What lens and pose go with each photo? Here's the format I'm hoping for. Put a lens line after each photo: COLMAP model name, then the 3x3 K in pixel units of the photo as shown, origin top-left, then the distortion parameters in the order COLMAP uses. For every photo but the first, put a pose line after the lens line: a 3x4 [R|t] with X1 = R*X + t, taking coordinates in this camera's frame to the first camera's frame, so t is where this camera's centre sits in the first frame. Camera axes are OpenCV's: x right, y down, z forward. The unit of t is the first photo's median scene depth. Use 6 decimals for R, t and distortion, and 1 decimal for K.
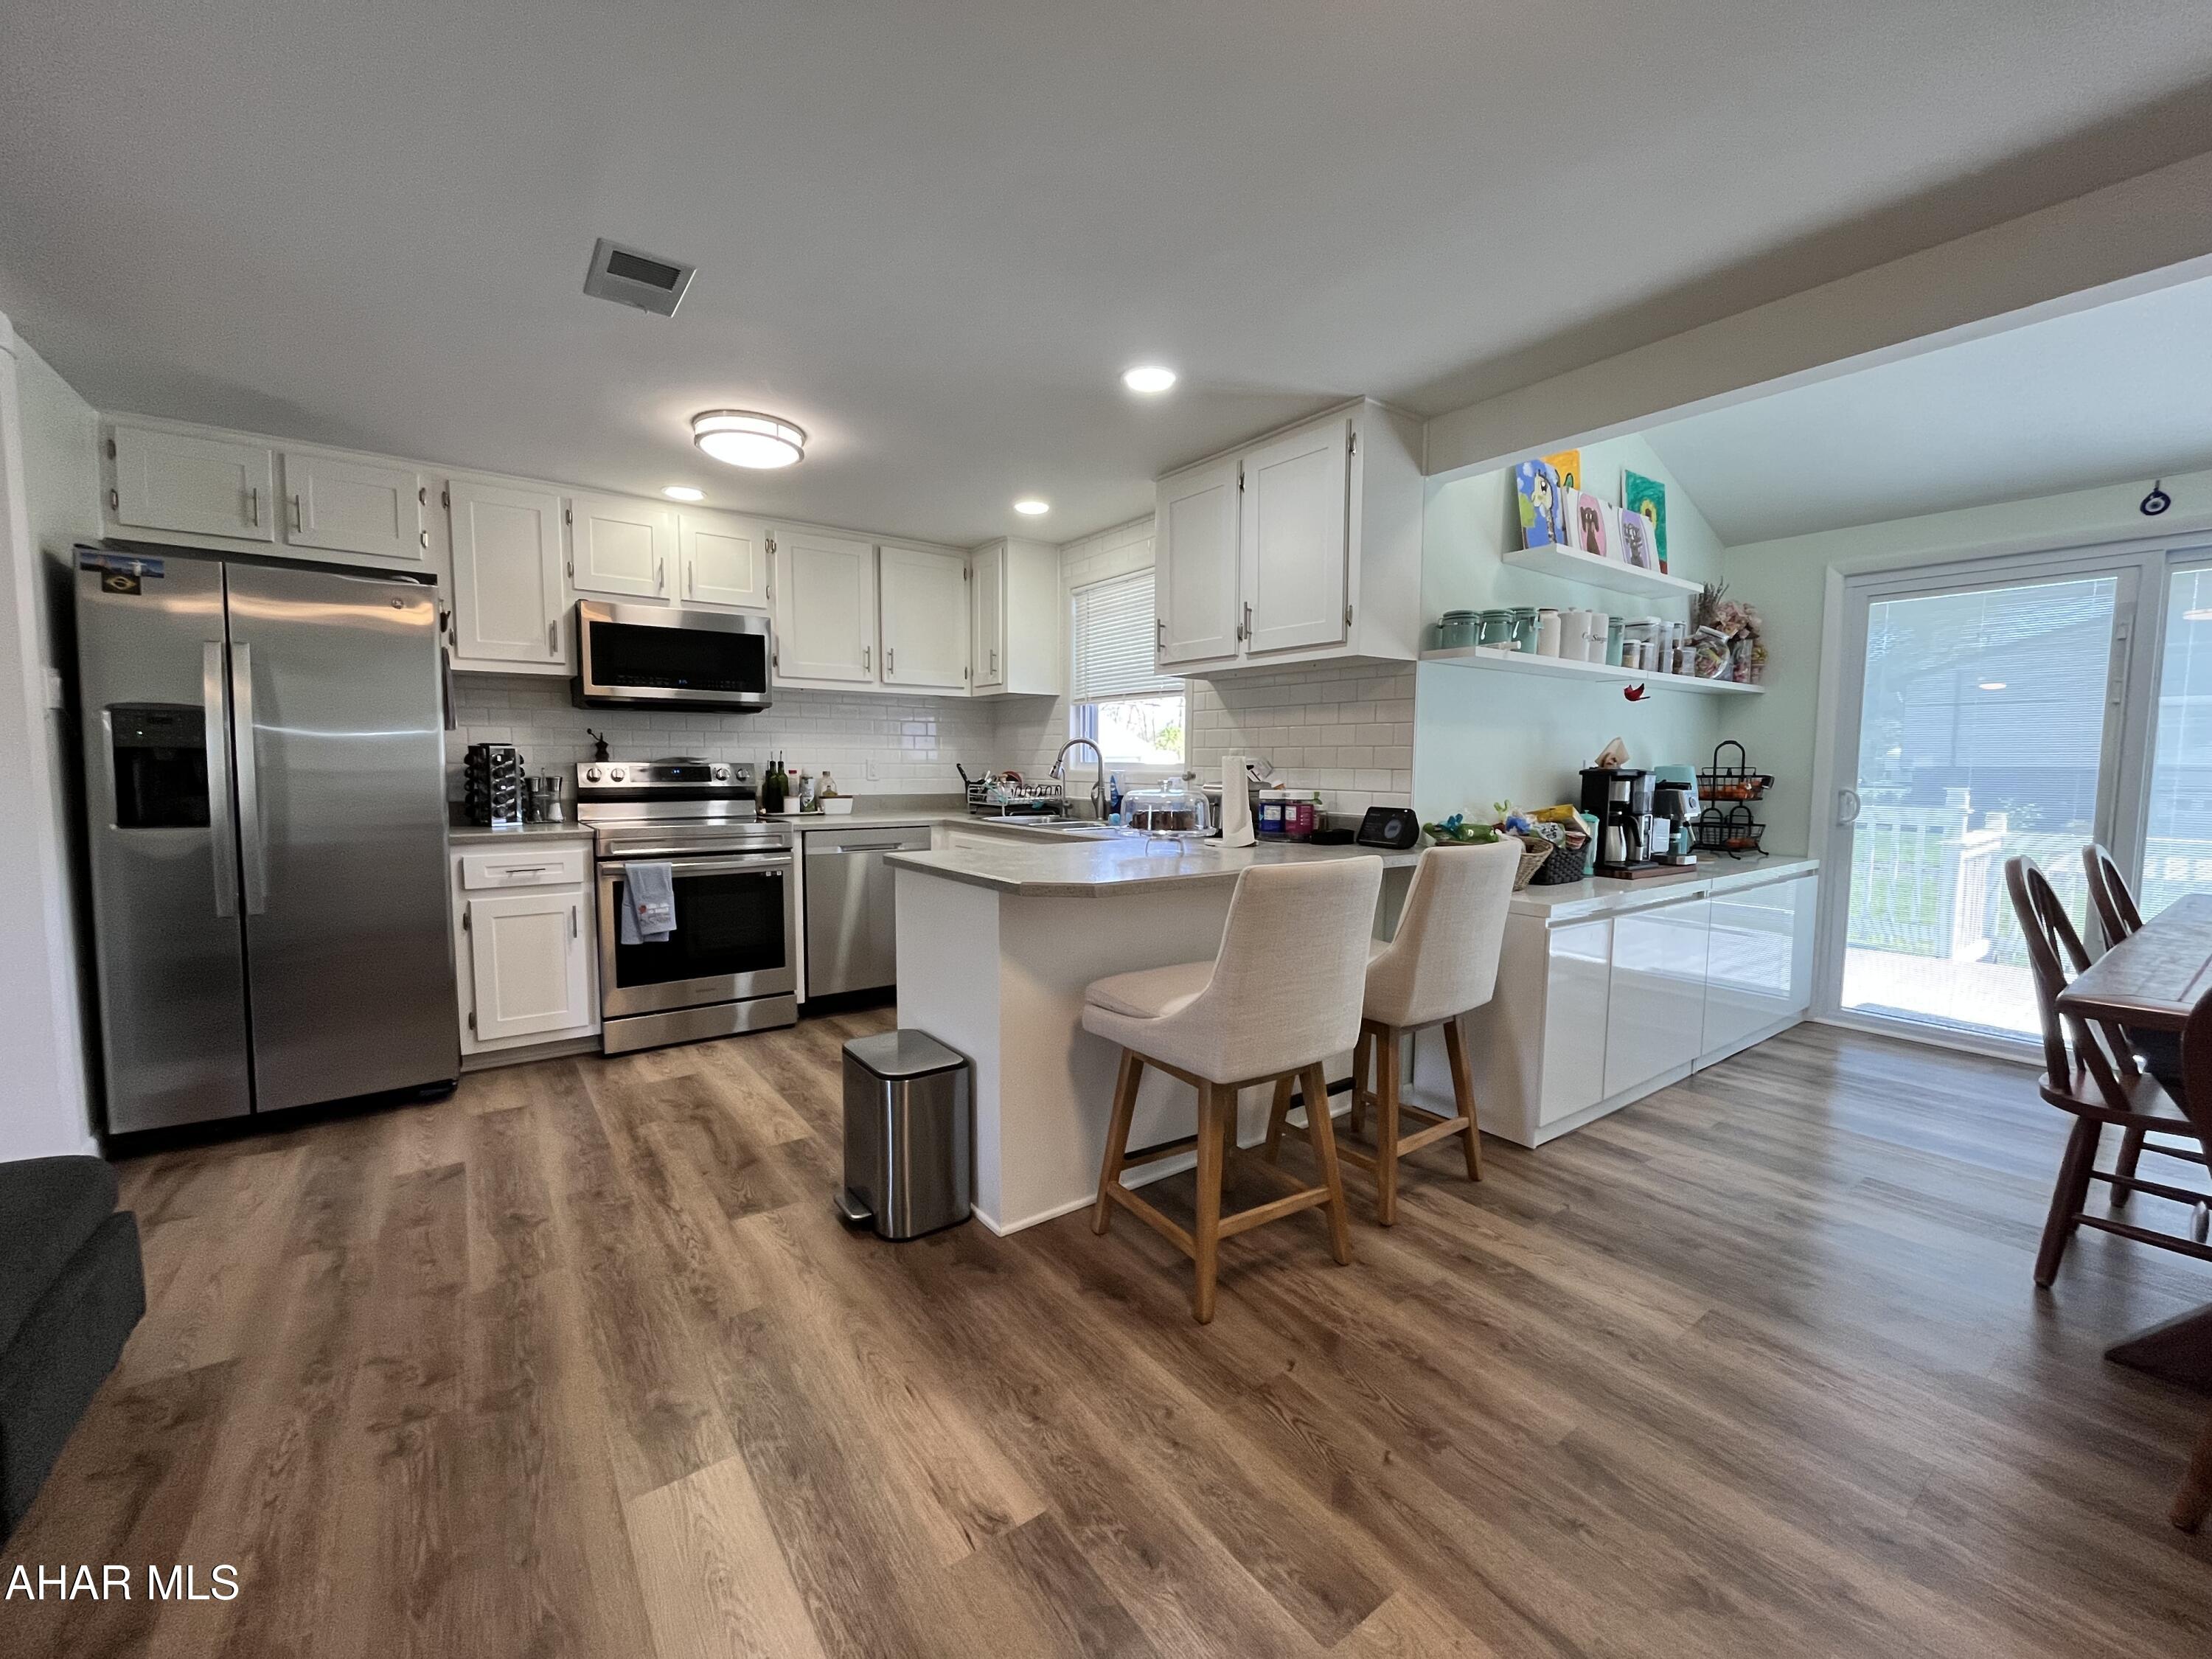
lens RADIAL K [[888.7, 0, 1104.1], [0, 888.7, 831.9], [0, 0, 1]] dist [-0.002725, -0.000280]
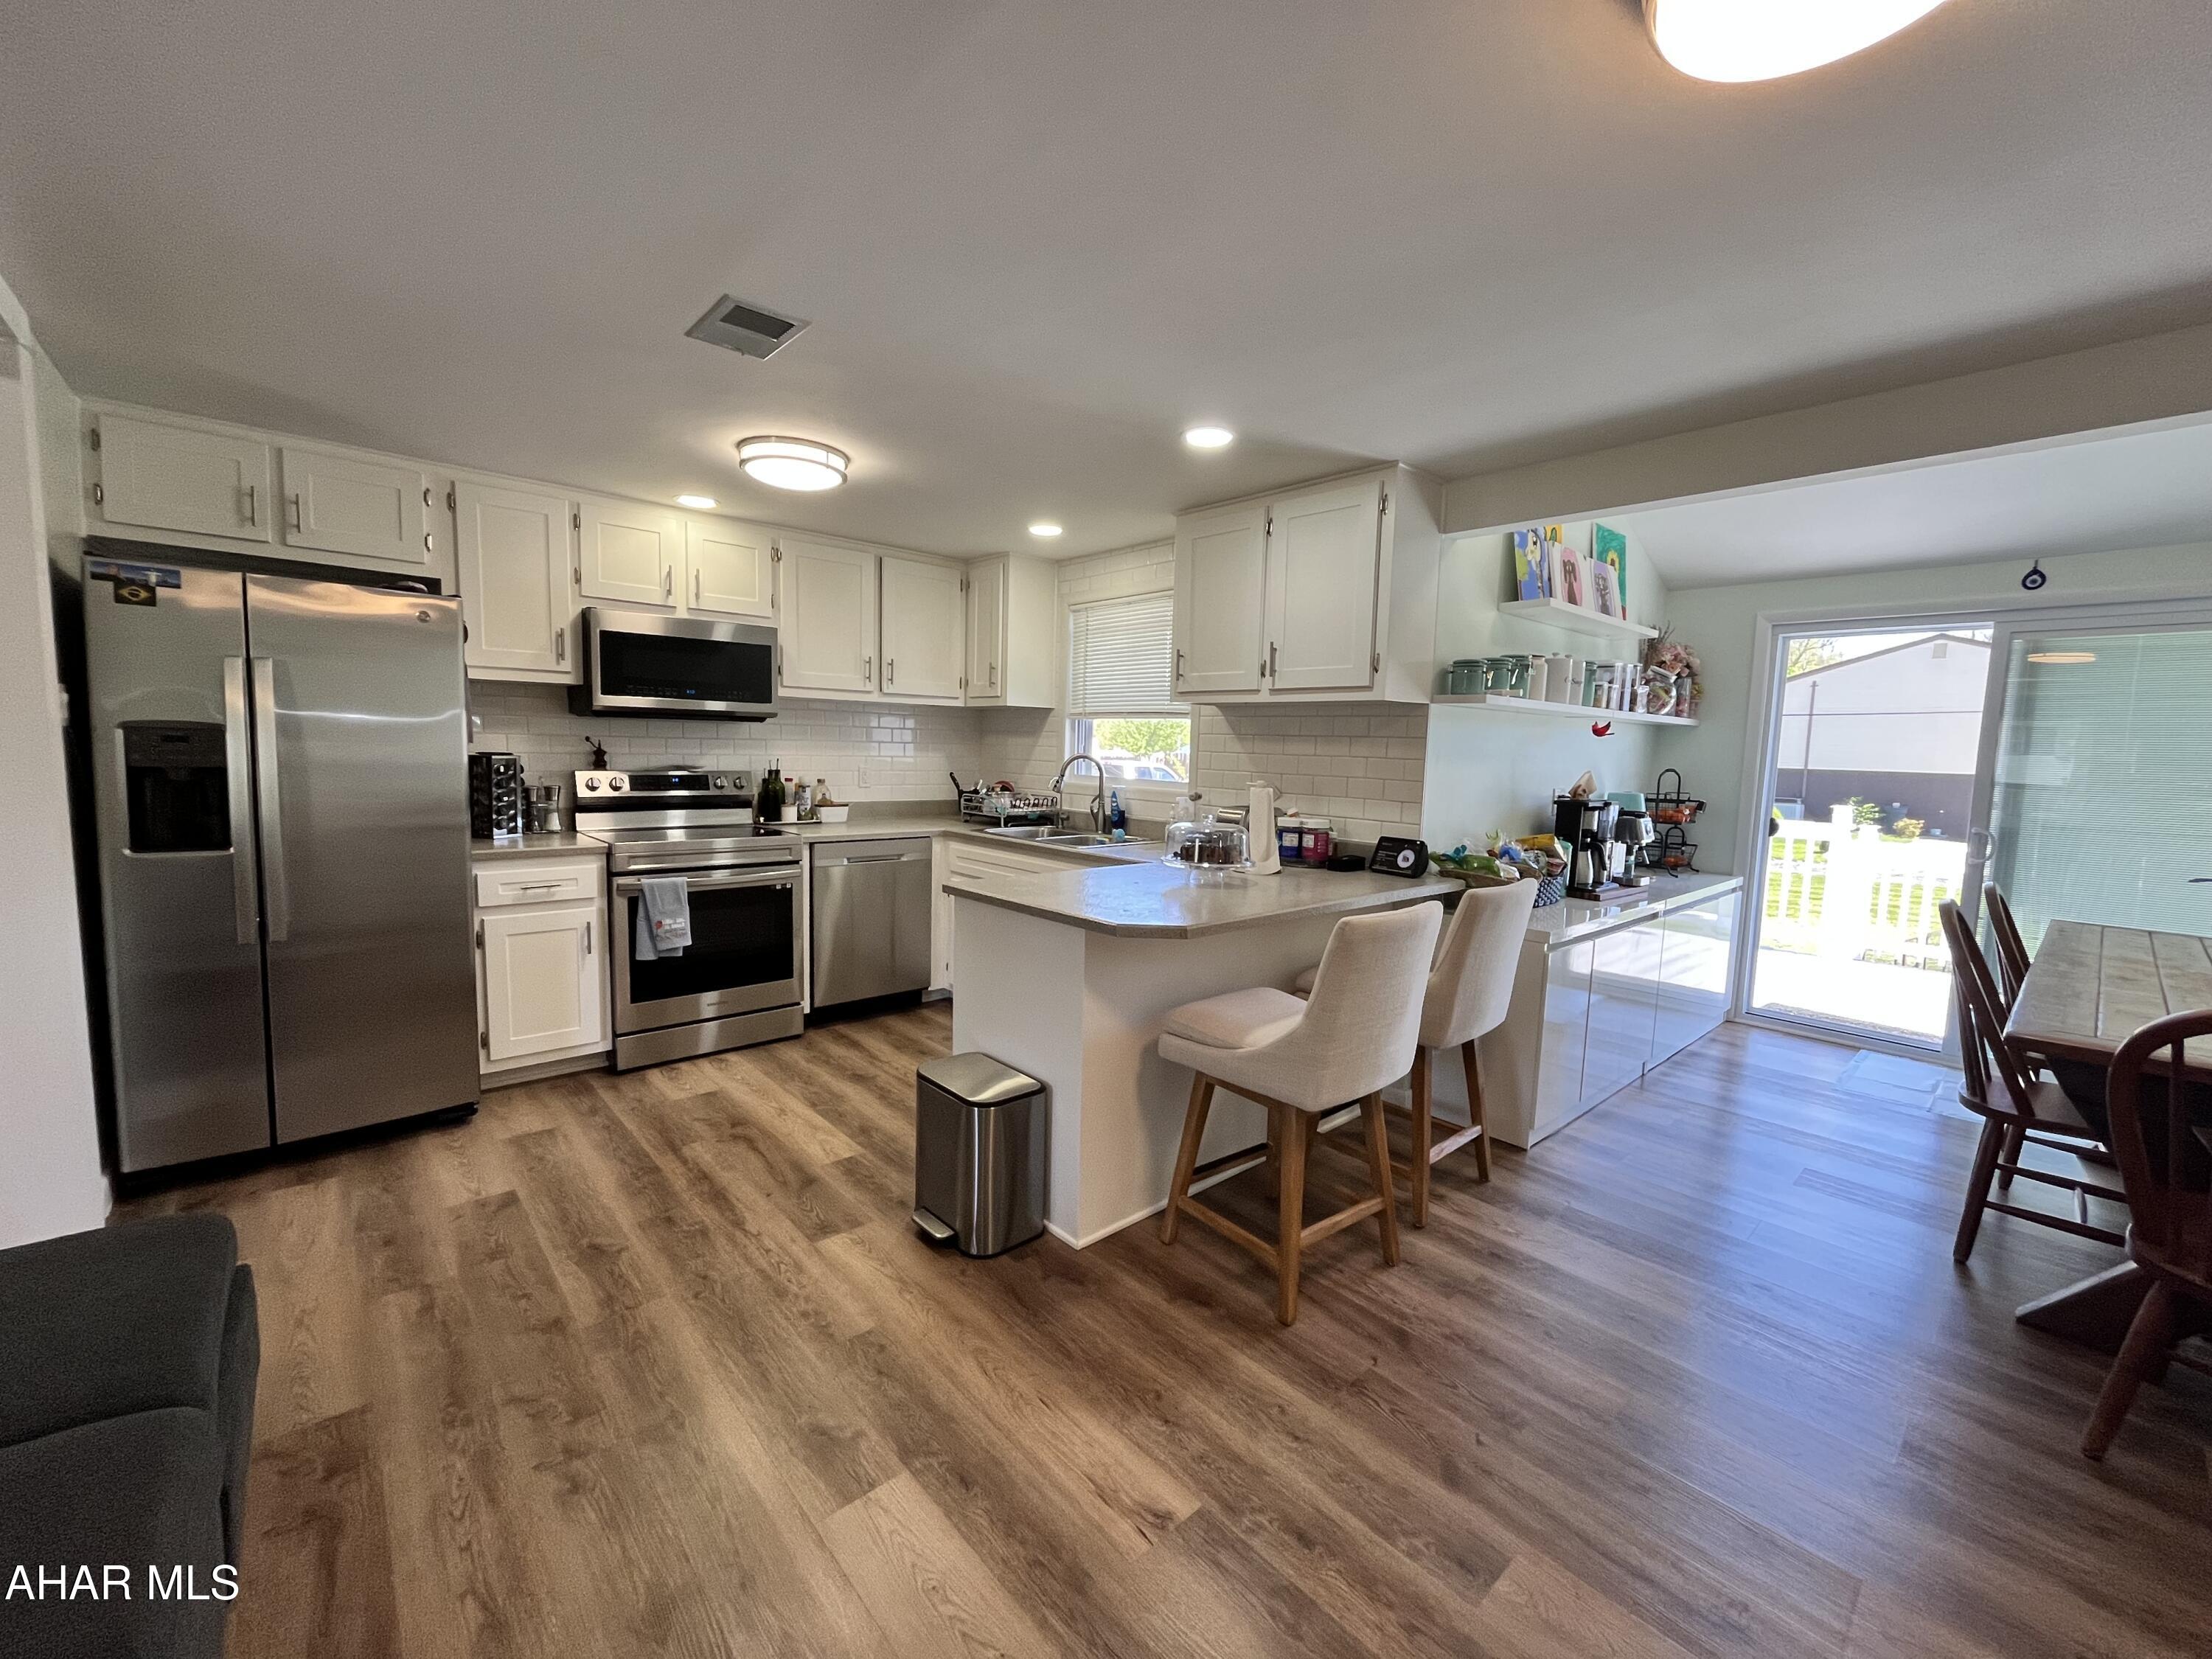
lens RADIAL K [[888.7, 0, 1102.9], [0, 888.7, 830.9], [0, 0, 1]] dist [-0.002725, -0.000280]
pose [[0.994772, 0.011890, 0.101427, -0.169416], [-0.013992, 0.999701, 0.020029, -0.059053], [-0.101159, -0.021343, 0.994641, -0.046936]]
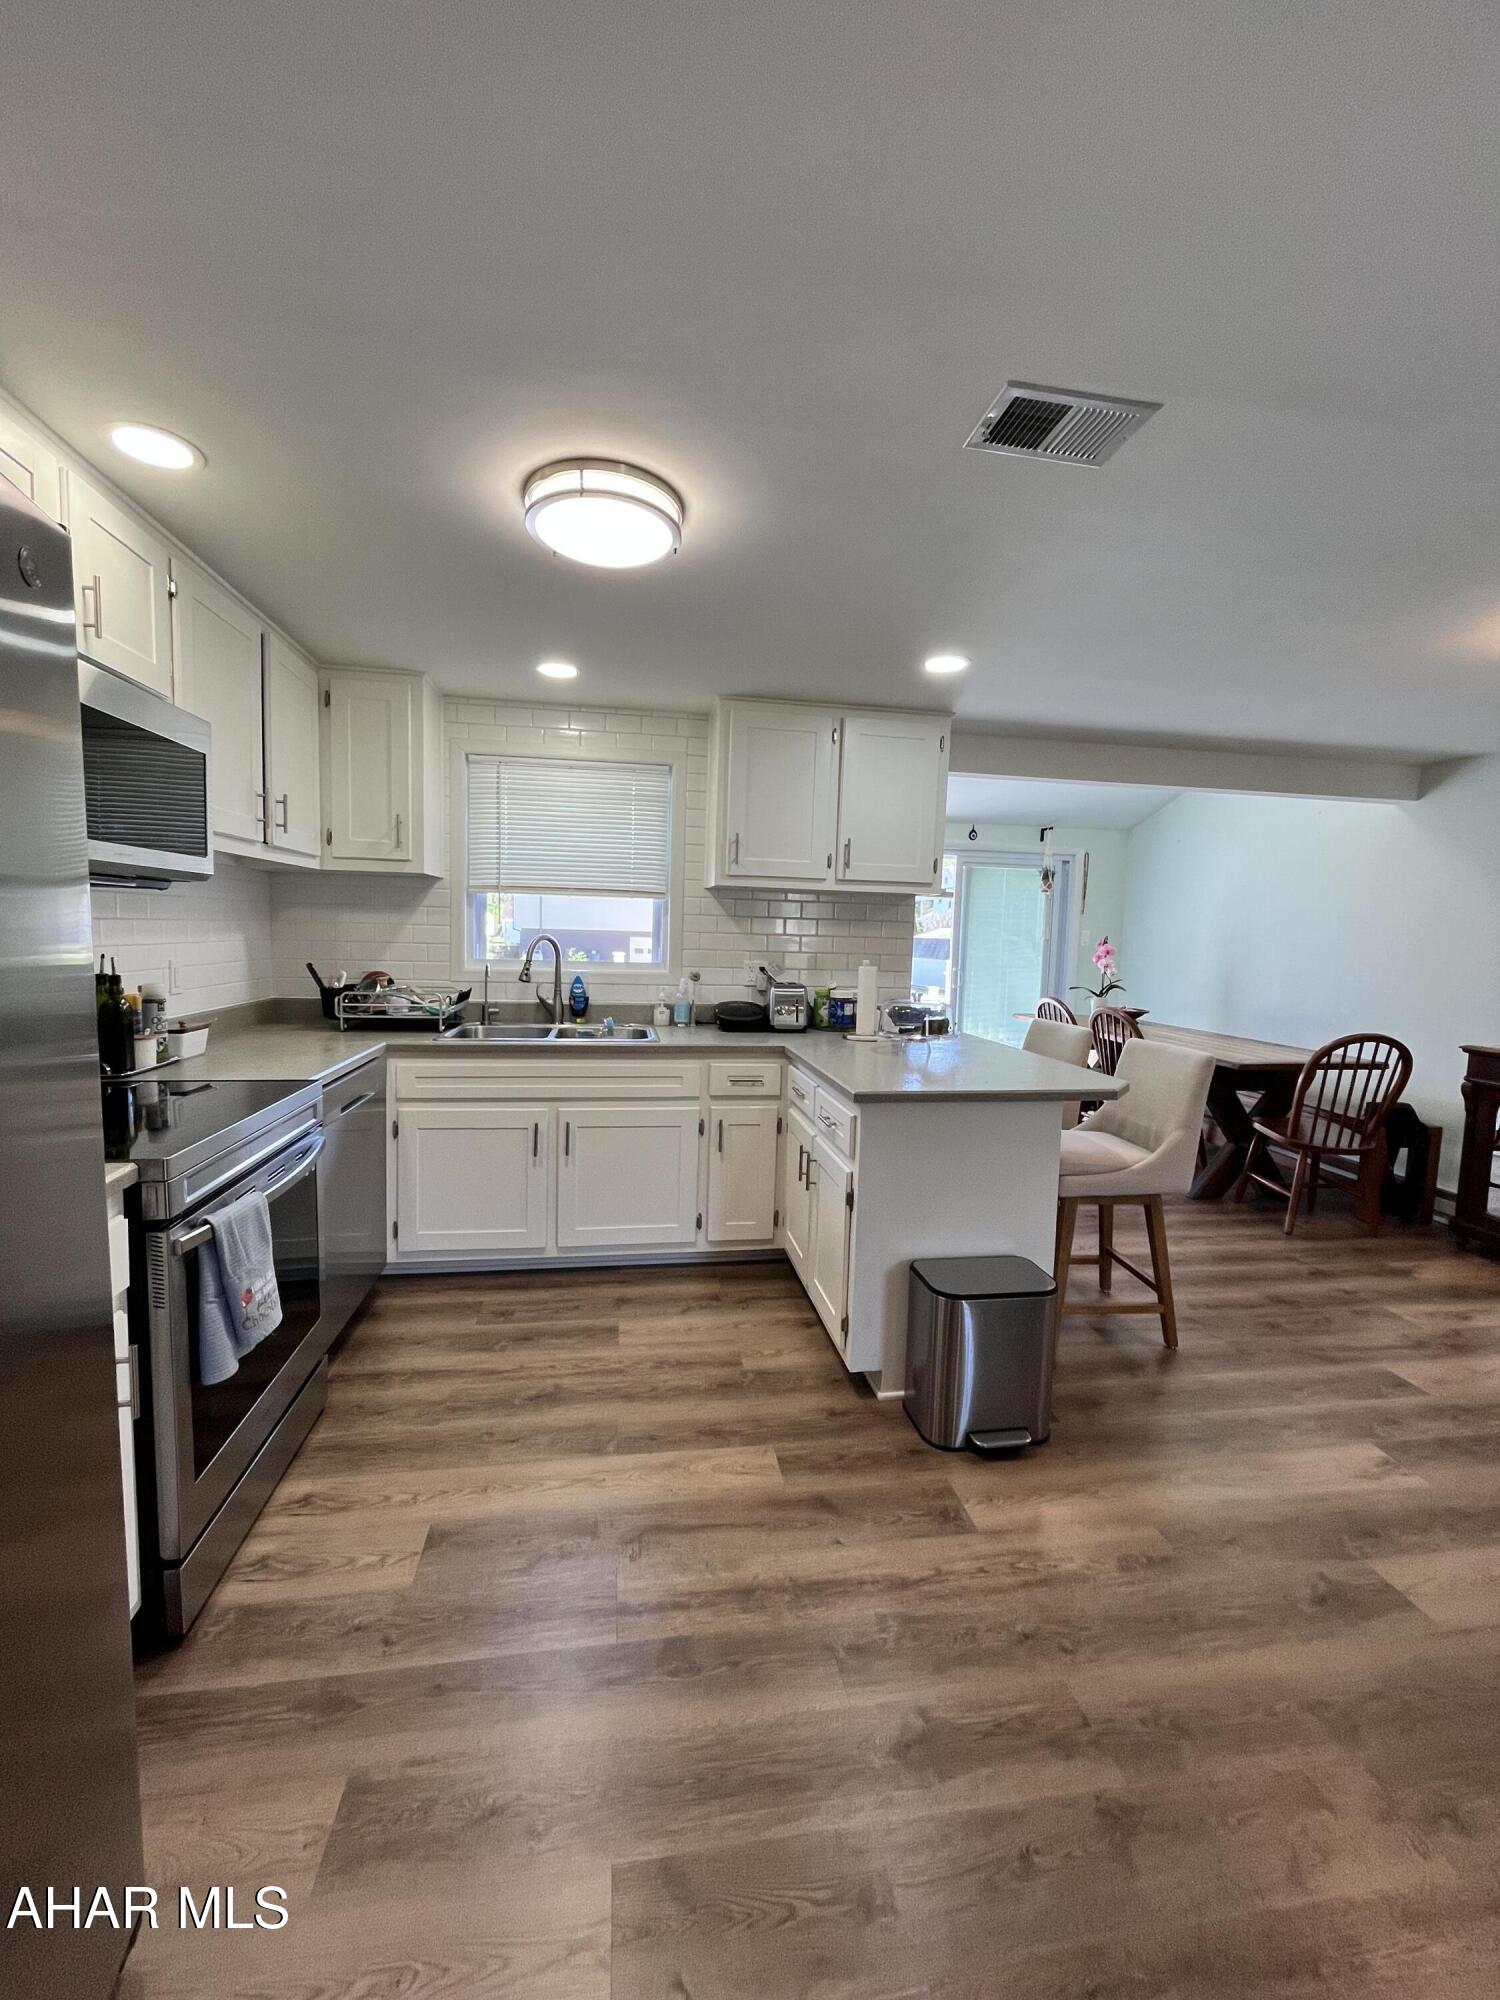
lens RADIAL K [[803.6, 0, 743.4], [0, 803.6, 1001.9], [0, 0, 1]] dist [-0.002725, -0.000280]
pose [[0.460513, -0.071038, 0.884806, -1.030968], [0.044900, 0.997381, 0.056707, -0.120542], [-0.886517, 0.013614, 0.462497, 0.719322]]
